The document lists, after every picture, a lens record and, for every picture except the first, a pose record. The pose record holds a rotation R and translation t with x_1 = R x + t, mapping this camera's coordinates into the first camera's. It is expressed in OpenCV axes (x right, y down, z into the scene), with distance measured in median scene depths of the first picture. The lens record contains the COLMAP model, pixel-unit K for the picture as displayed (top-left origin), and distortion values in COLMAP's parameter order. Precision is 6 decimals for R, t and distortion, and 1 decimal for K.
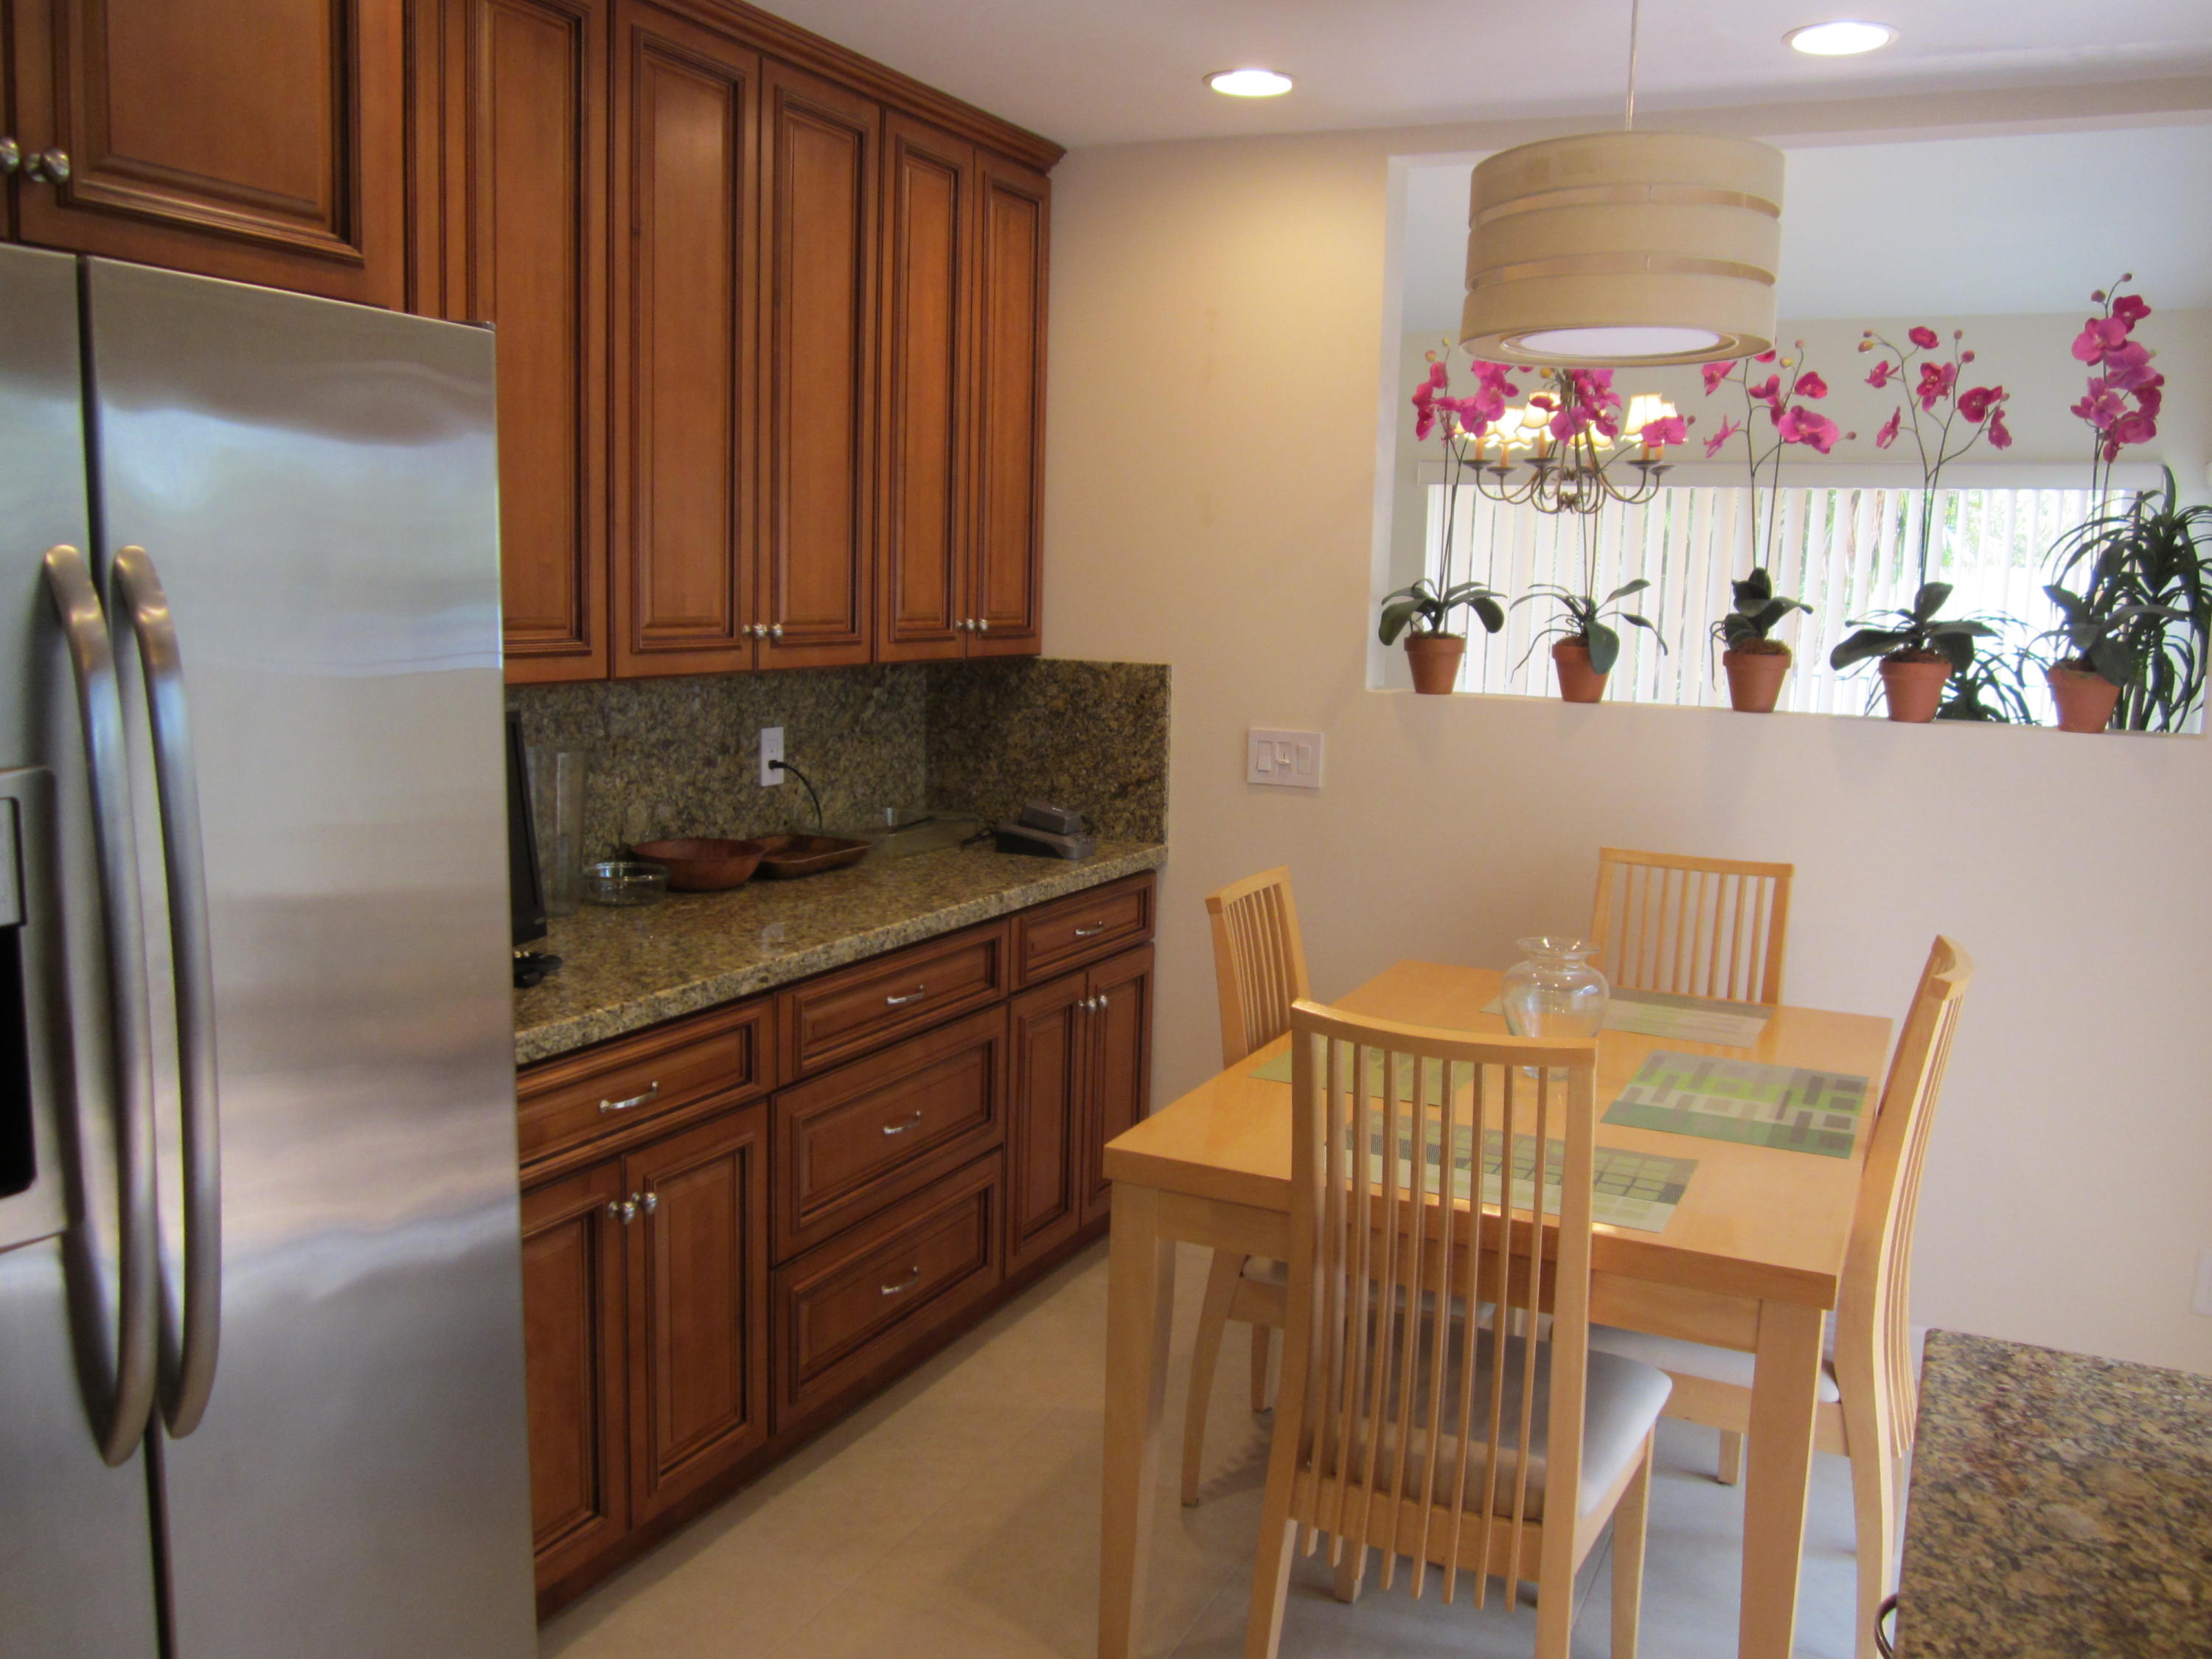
lens RADIAL K [[1860.8, 0, 1111.3], [0, 1860.8, 831.7], [0, 0, 1]] dist [-0.010523, 0.005261]
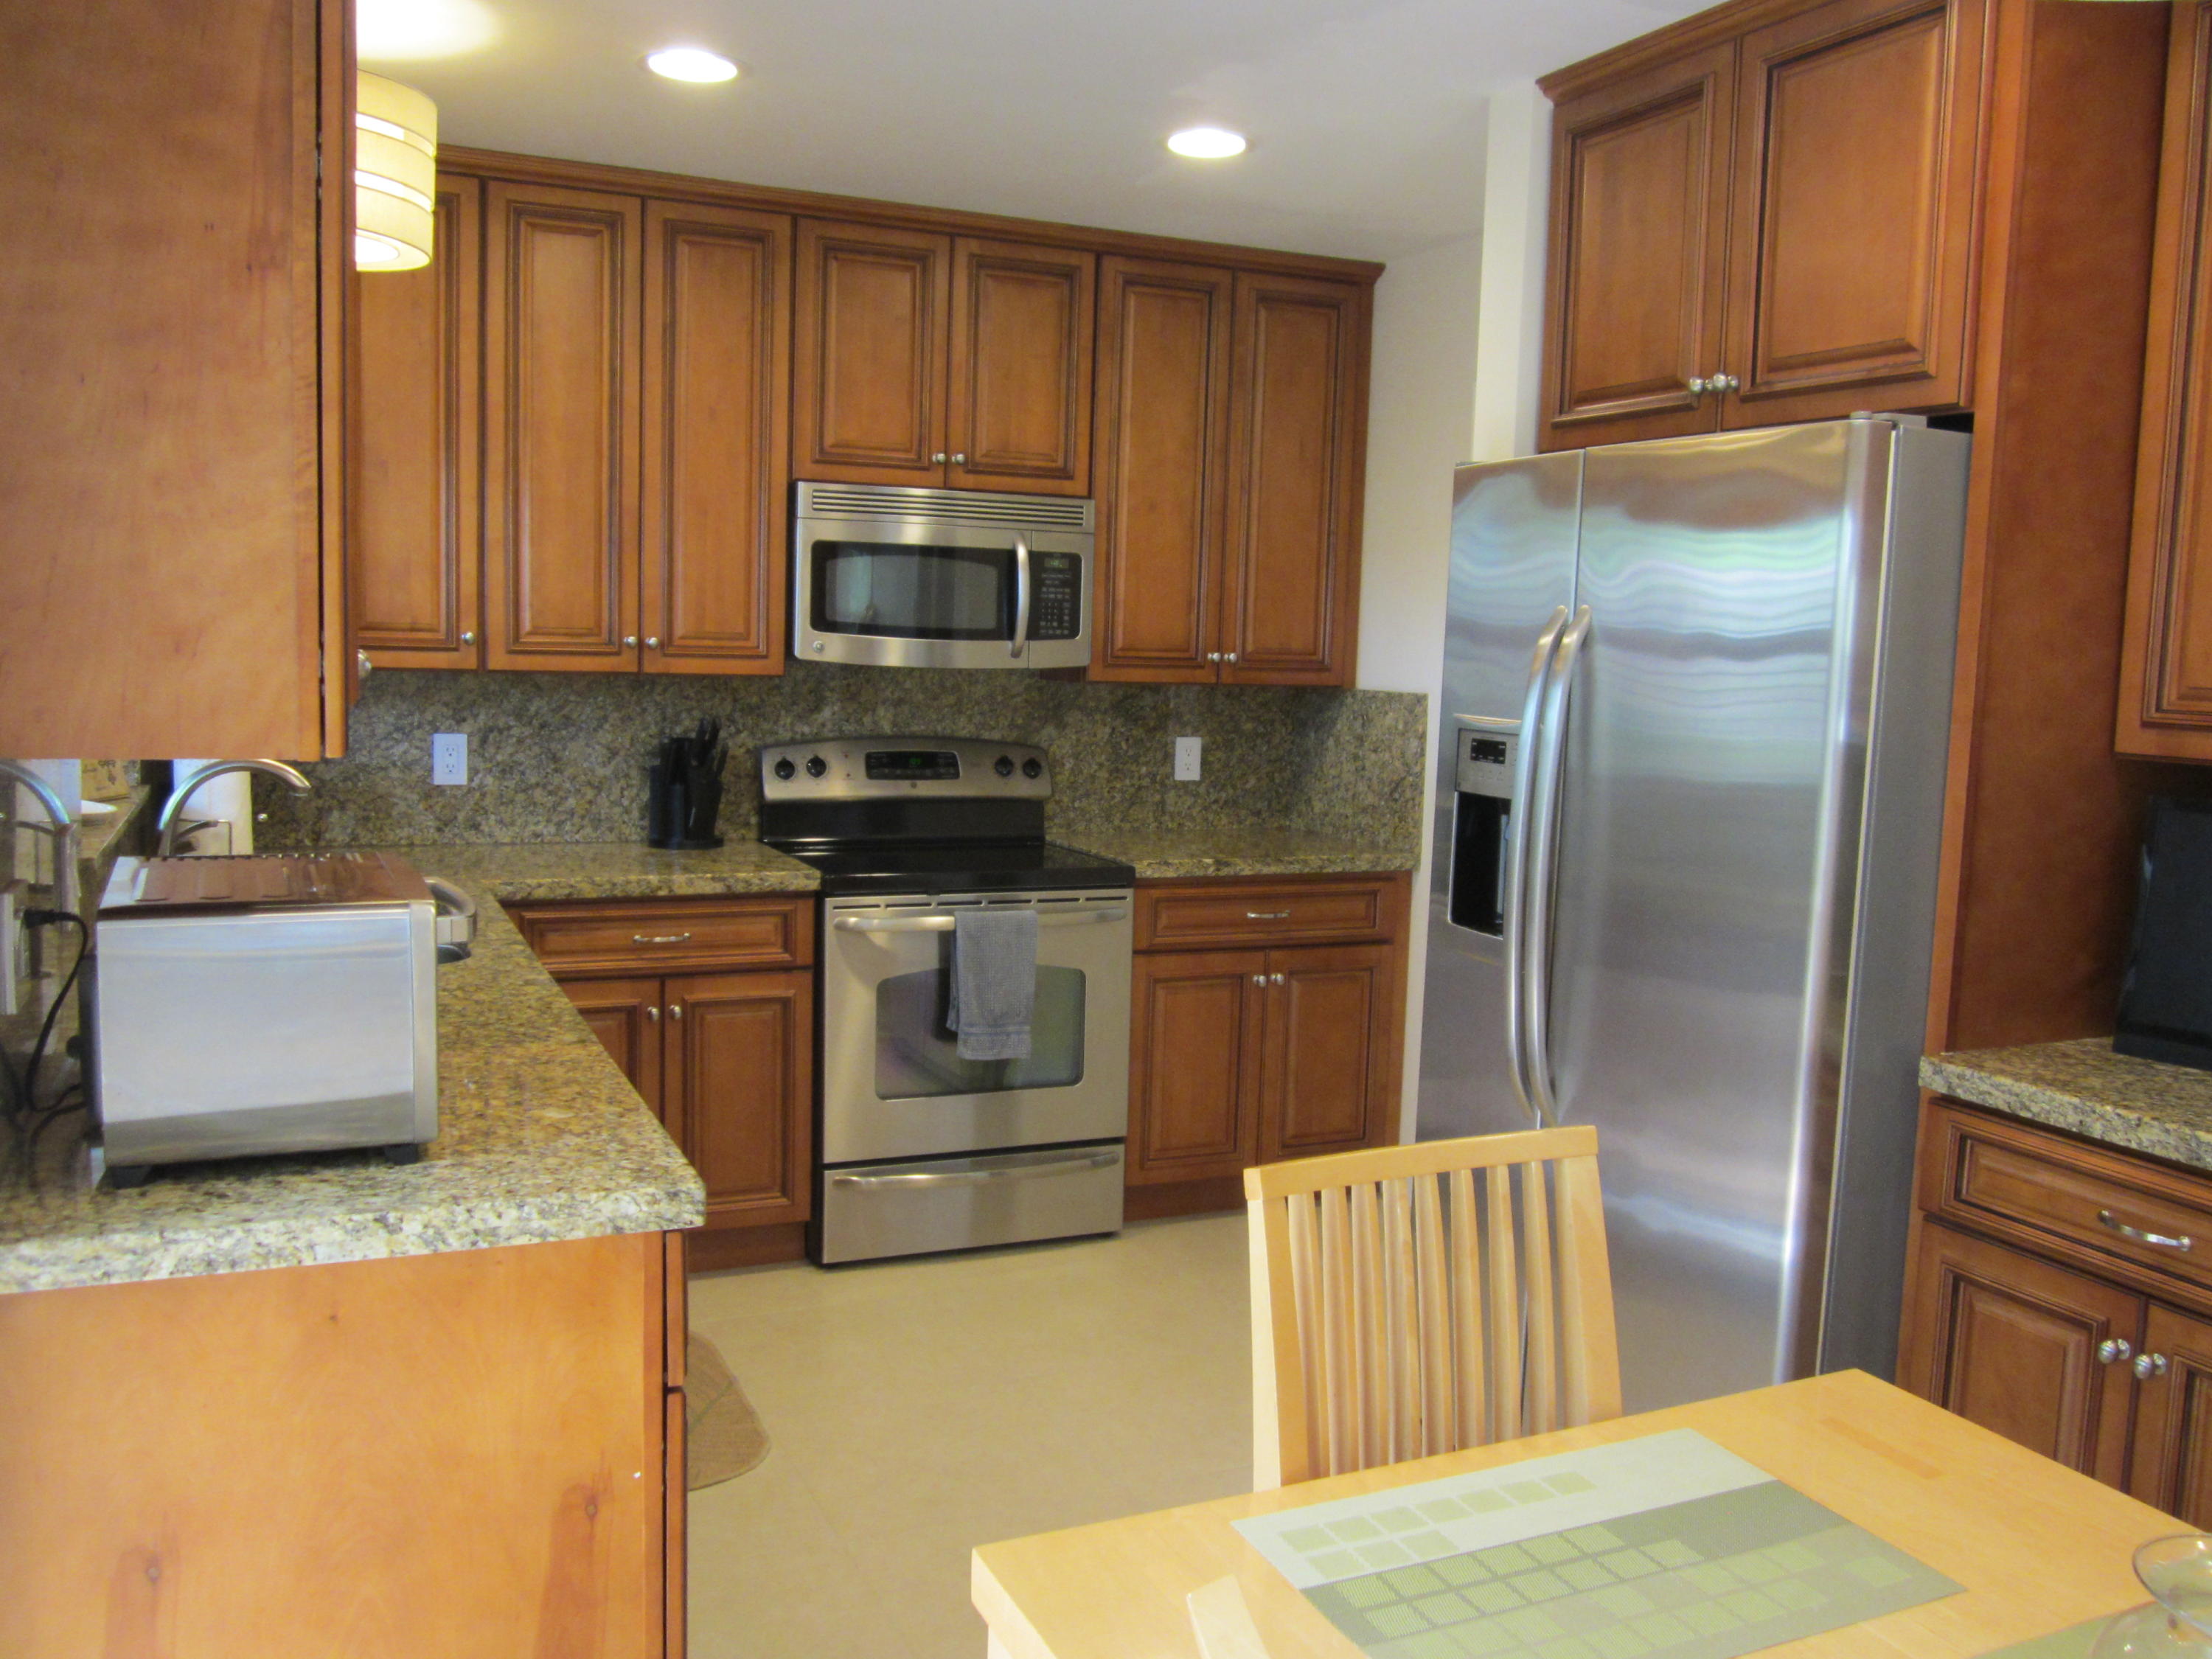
lens RADIAL K [[1860.8, 0, 1111.5], [0, 1860.8, 826.8], [0, 0, 1]] dist [-0.010523, 0.005261]
pose [[-0.651165, 0.026553, -0.758472, 1.231999], [-0.153956, 0.973987, 0.166272, -0.192314], [0.743157, 0.225042, -0.630138, 2.006344]]
